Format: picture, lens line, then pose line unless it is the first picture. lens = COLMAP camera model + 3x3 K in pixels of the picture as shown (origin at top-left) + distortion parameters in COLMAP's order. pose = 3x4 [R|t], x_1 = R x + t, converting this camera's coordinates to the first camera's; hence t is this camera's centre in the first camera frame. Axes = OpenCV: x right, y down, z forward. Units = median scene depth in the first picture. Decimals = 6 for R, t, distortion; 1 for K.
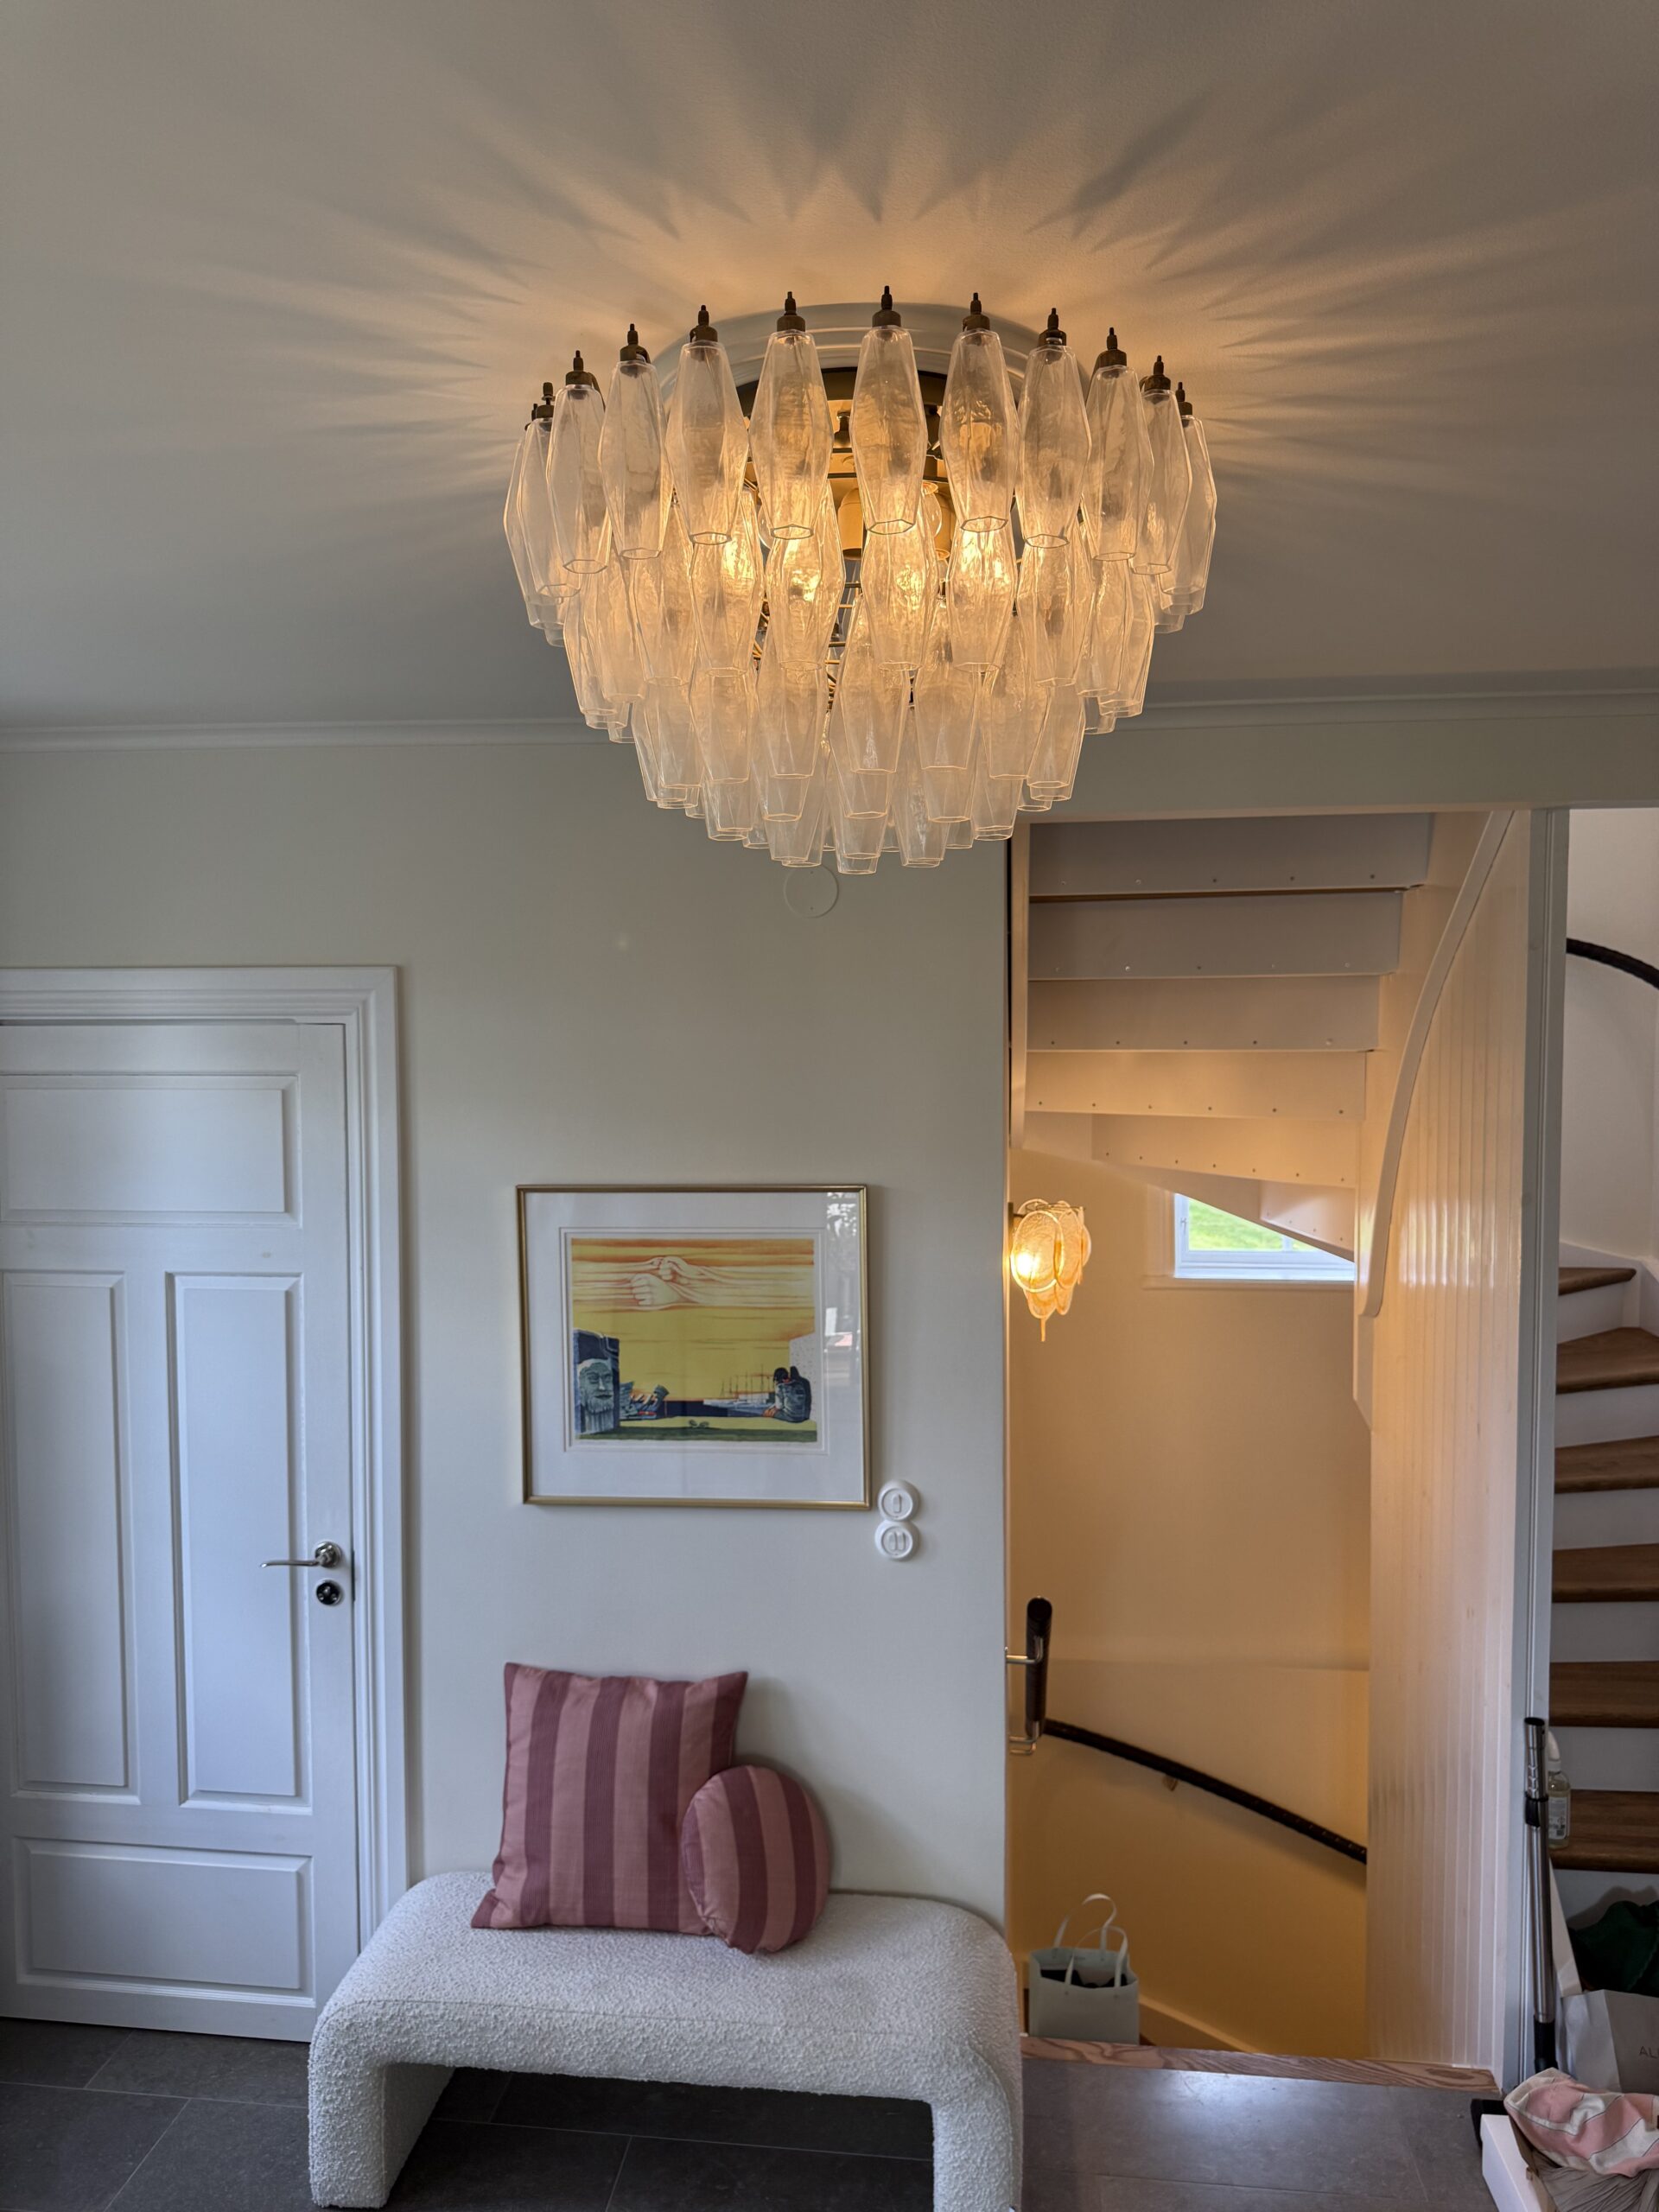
lens RADIAL K [[1627.5, 0, 834.6], [0, 1627.5, 1106.1], [0, 0, 1]] dist [-0.006443, 0.001091]
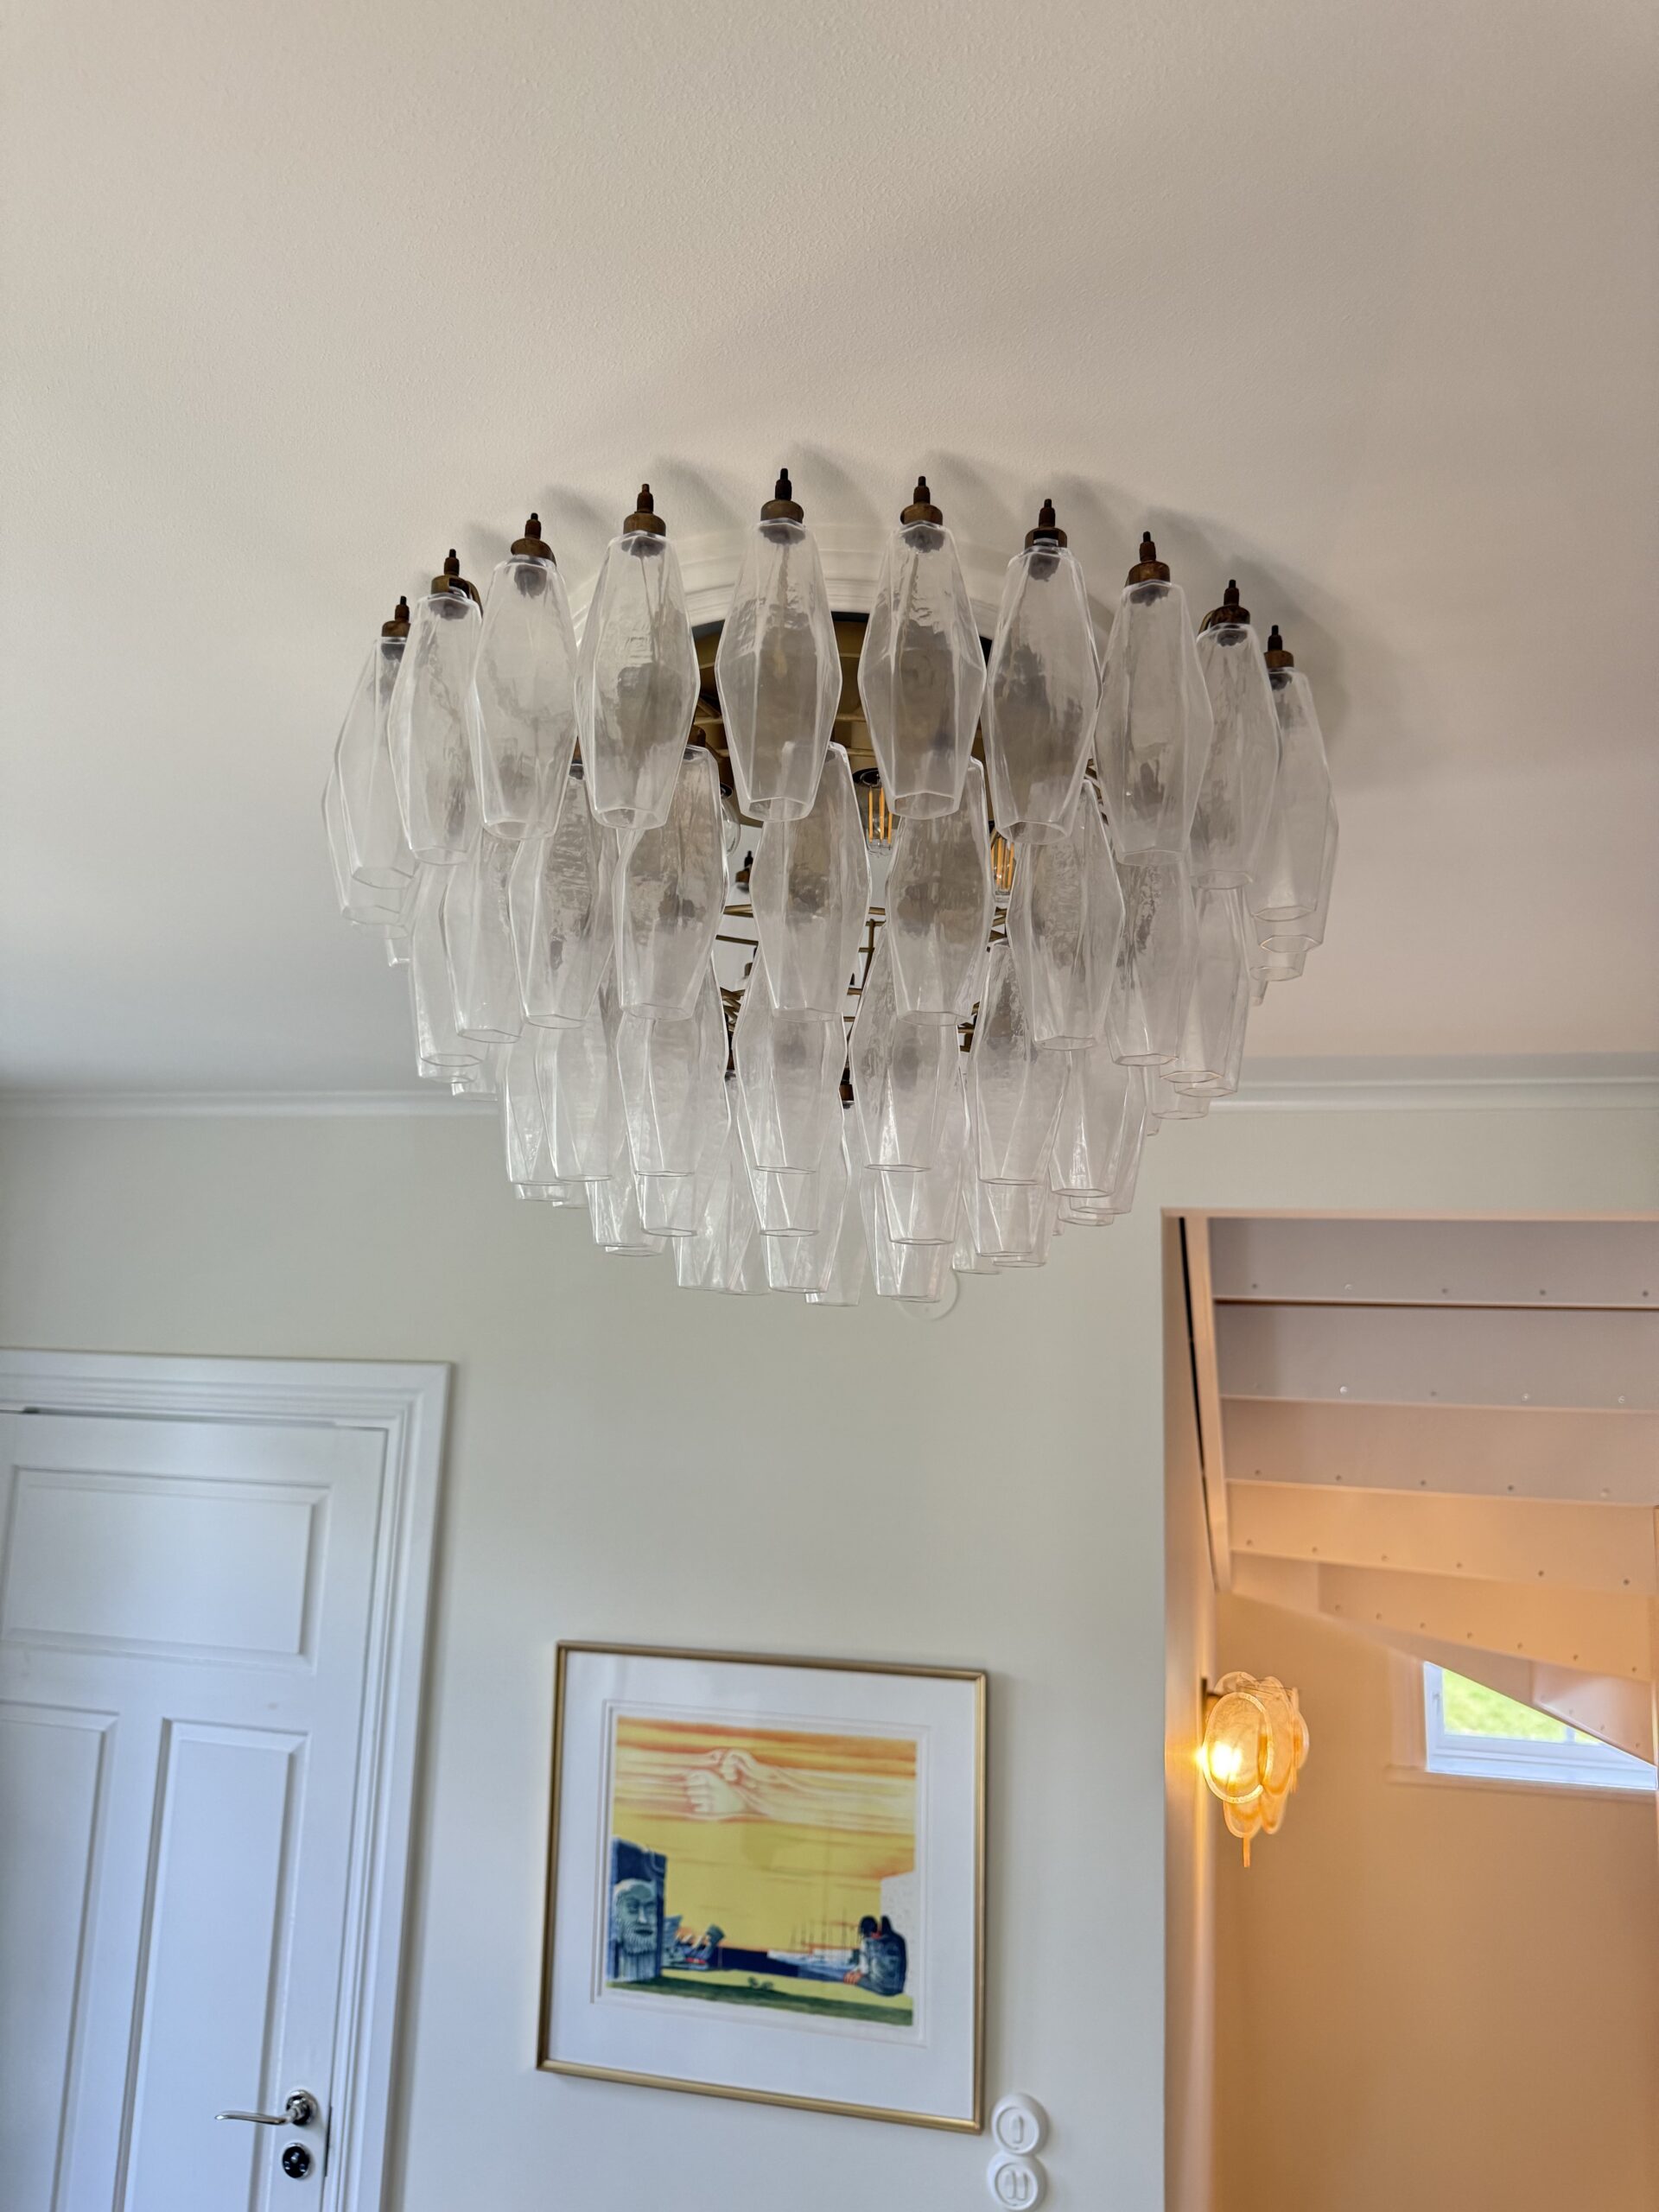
lens RADIAL K [[1608.0, 0, 832.6], [0, 1608.0, 1148.8], [0, 0, 1]] dist [-0.023425, 0.003388]
pose [[0.987579, 0.010358, -0.156783, 0.061780], [-0.042170, 0.978690, -0.200967, -0.036941], [0.151361, 0.205082, 0.966970, 0.202861]]
